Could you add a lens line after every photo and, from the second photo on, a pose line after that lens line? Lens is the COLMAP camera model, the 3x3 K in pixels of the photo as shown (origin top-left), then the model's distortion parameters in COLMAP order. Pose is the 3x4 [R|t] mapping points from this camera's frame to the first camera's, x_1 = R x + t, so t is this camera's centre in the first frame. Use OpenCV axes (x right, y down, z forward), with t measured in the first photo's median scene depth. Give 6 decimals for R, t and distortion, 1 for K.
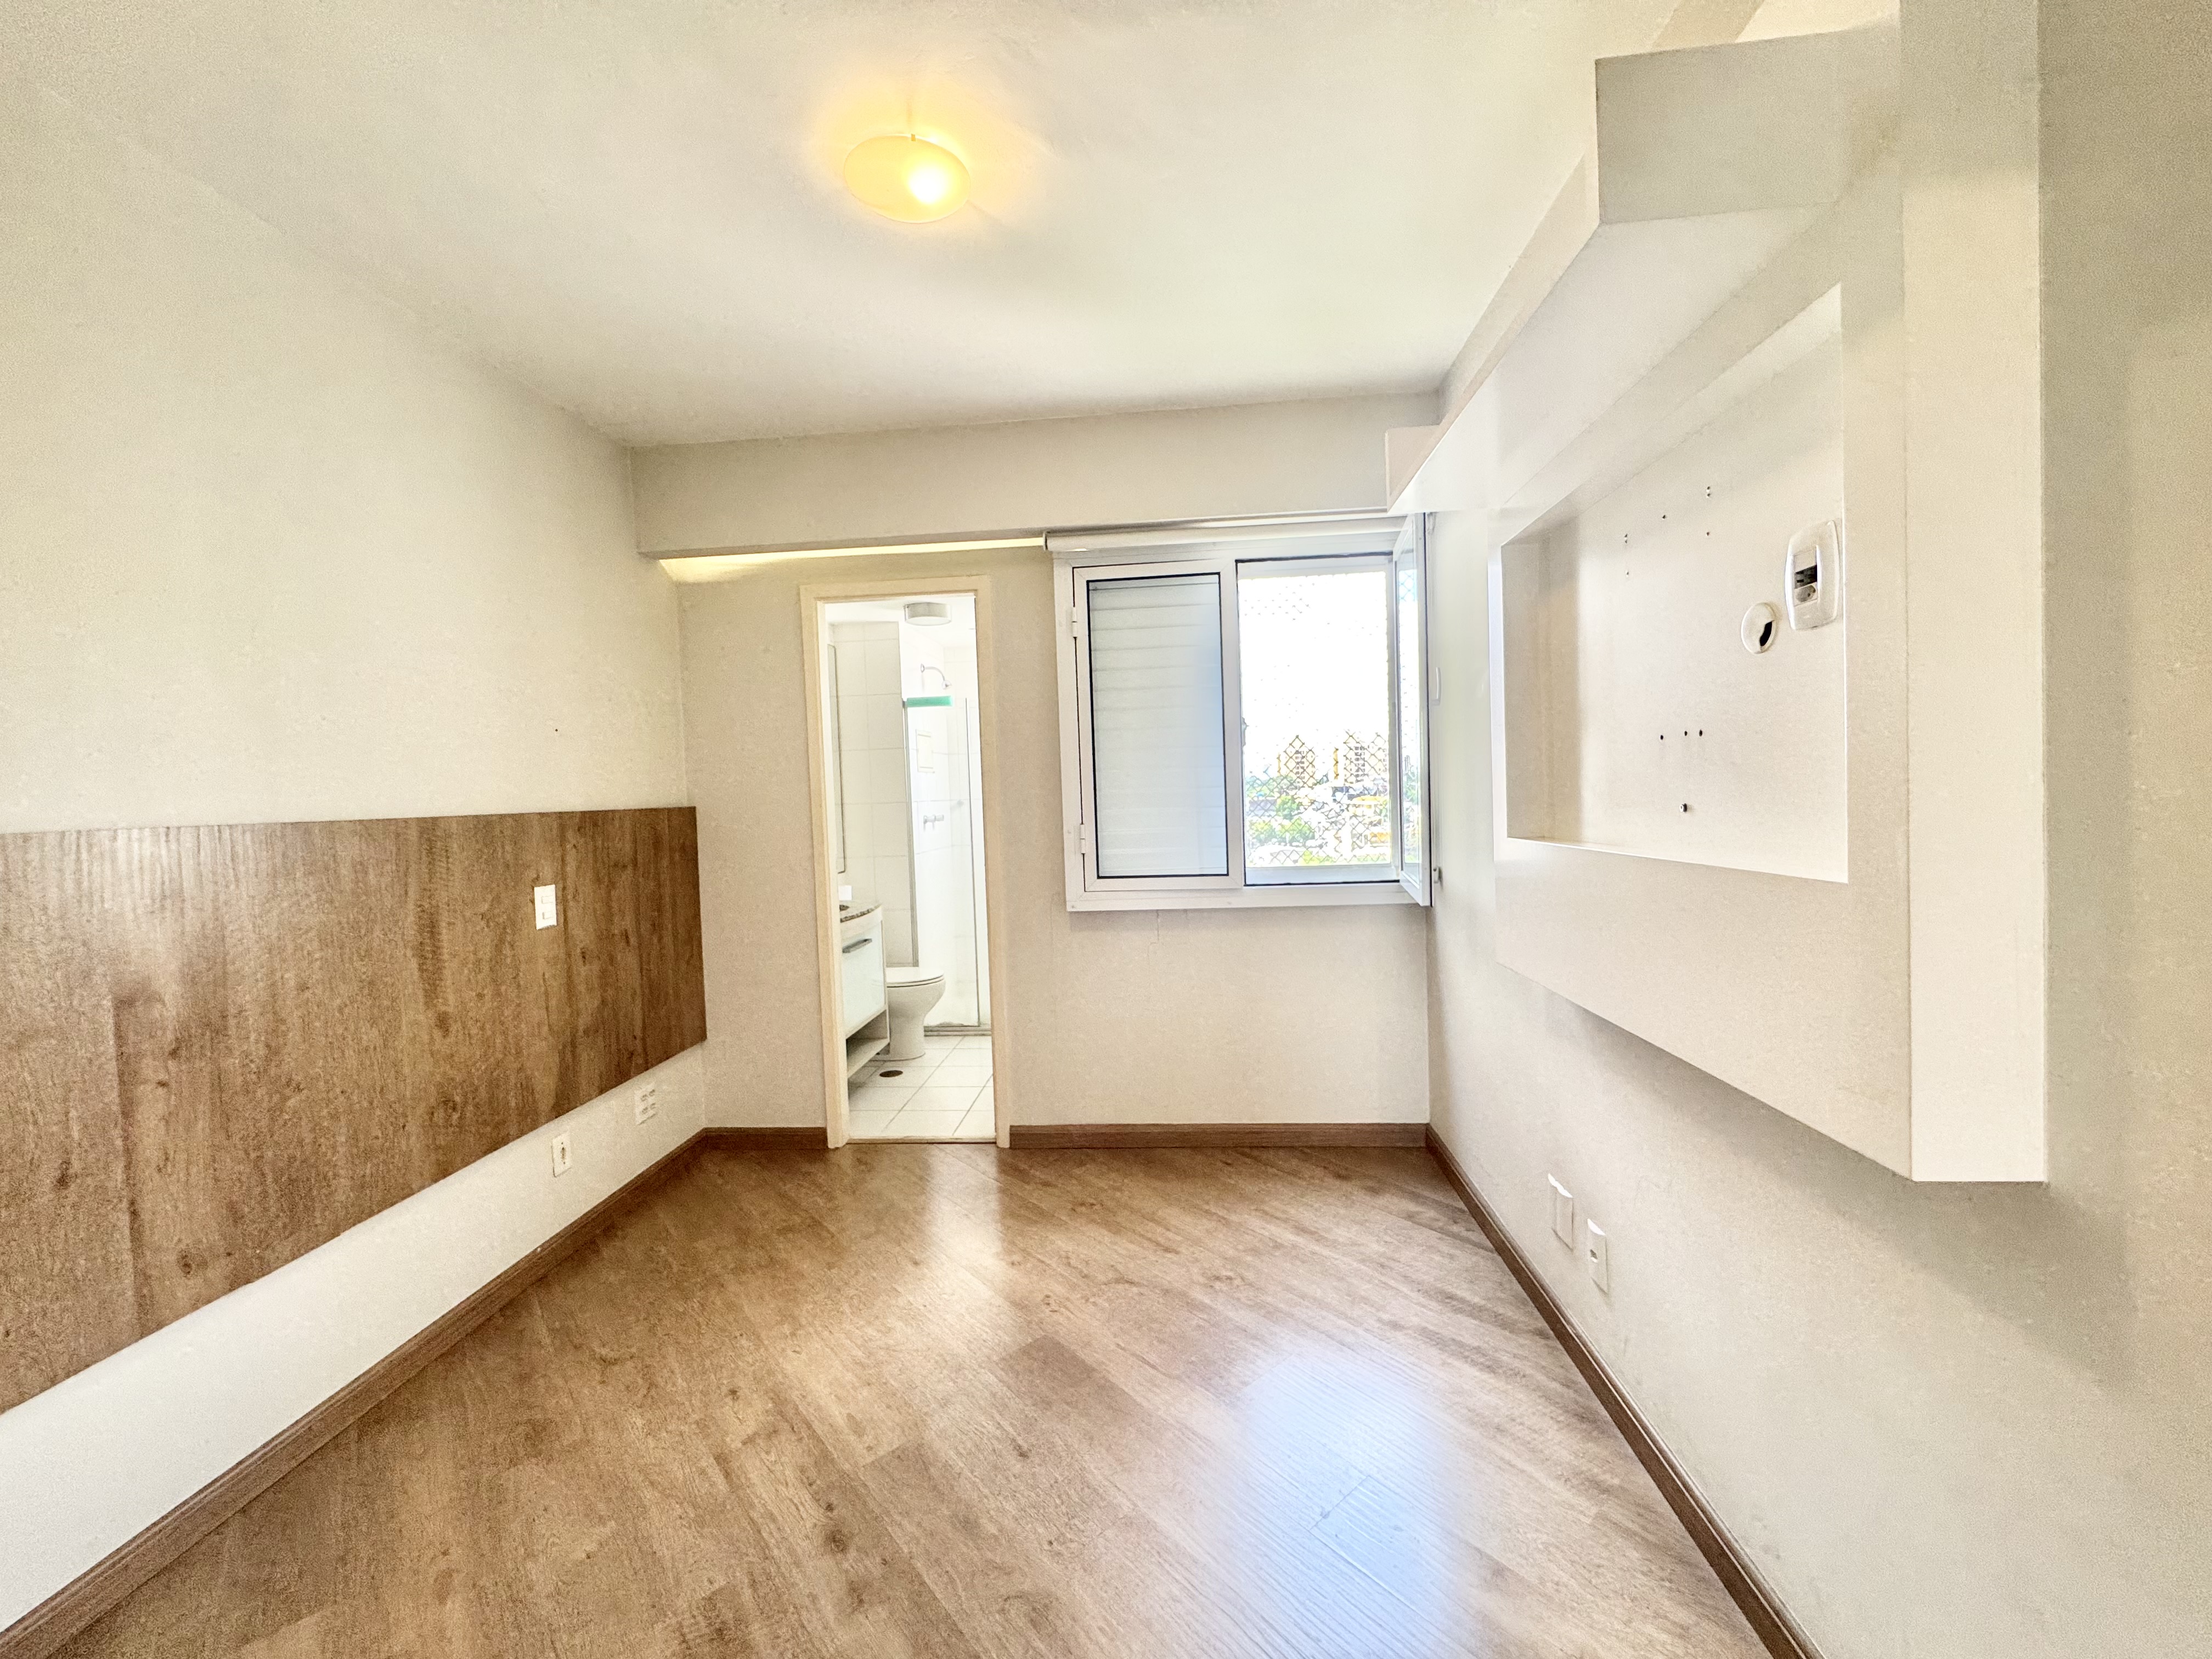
lens RADIAL K [[881.9, 0, 1101.8], [0, 881.9, 825.5], [0, 0, 1]] dist [-0.002189, 0.000709]
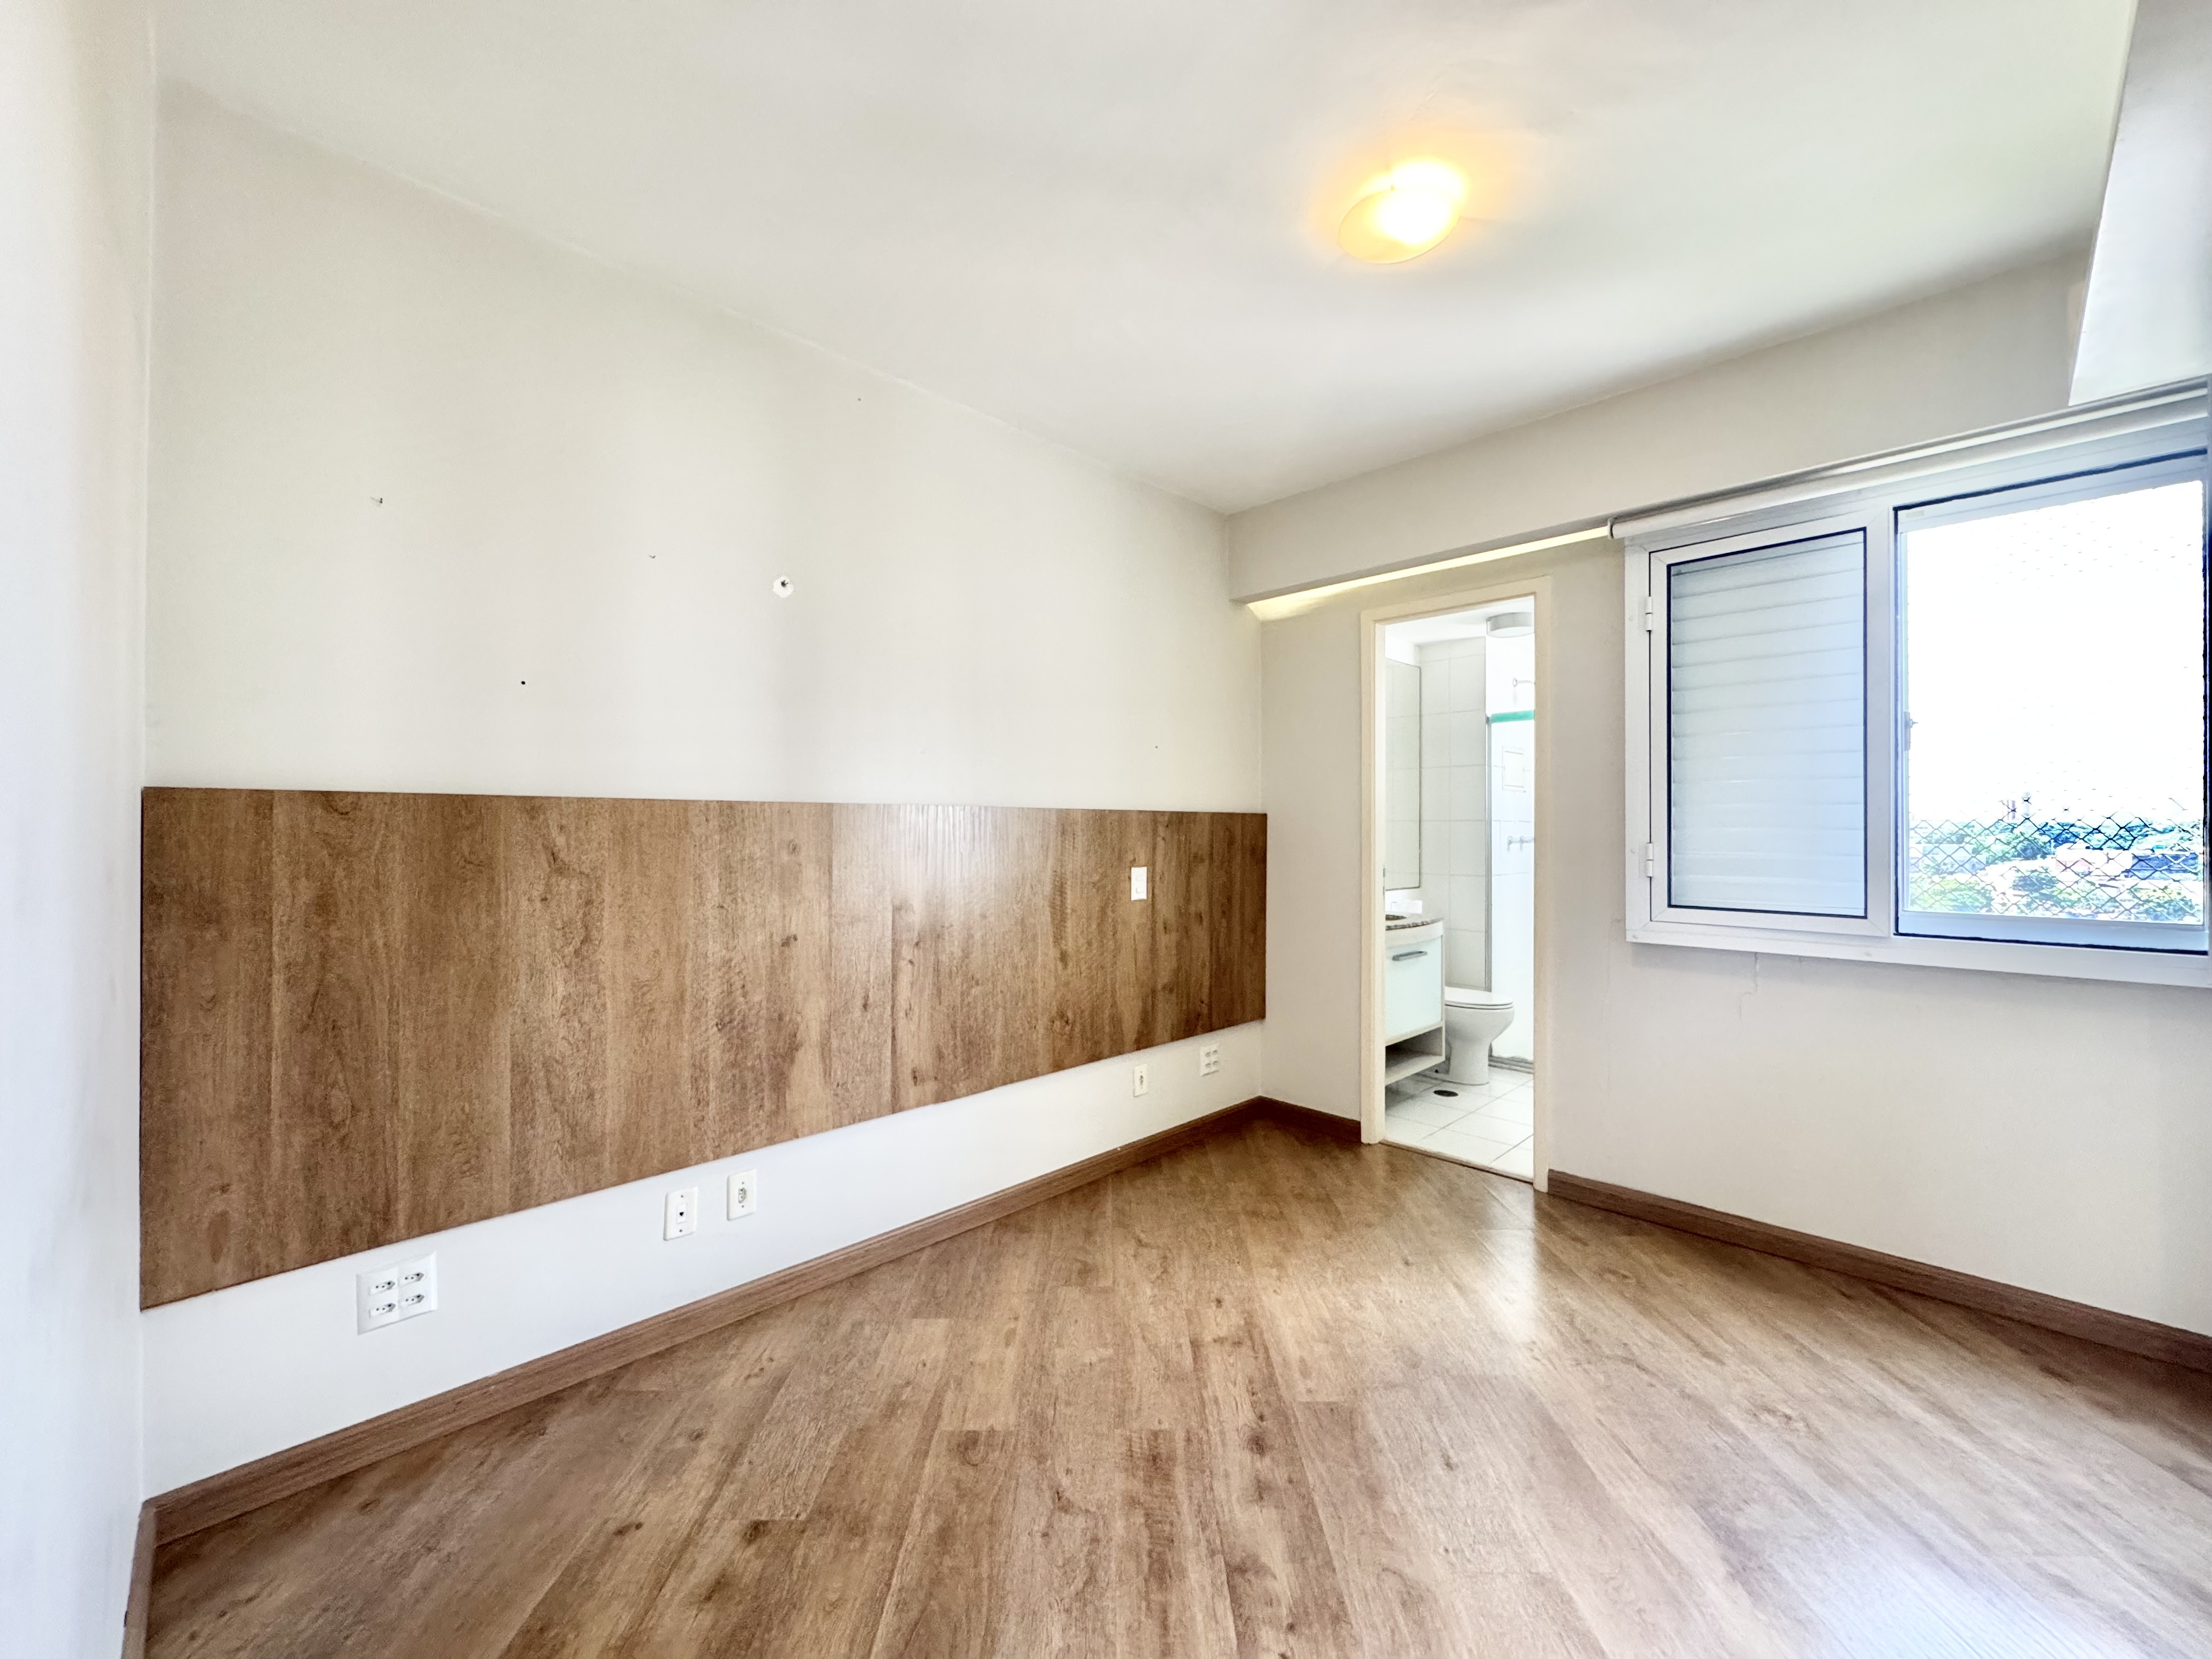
lens RADIAL K [[881.9, 0, 1105.7], [0, 881.9, 827.0], [0, 0, 1]] dist [-0.002189, 0.000709]
pose [[0.763675, 0.034466, -0.644680, 0.148087], [-0.054399, 0.998458, -0.011059, 0.024656], [0.643305, 0.043516, 0.764373, -0.016232]]
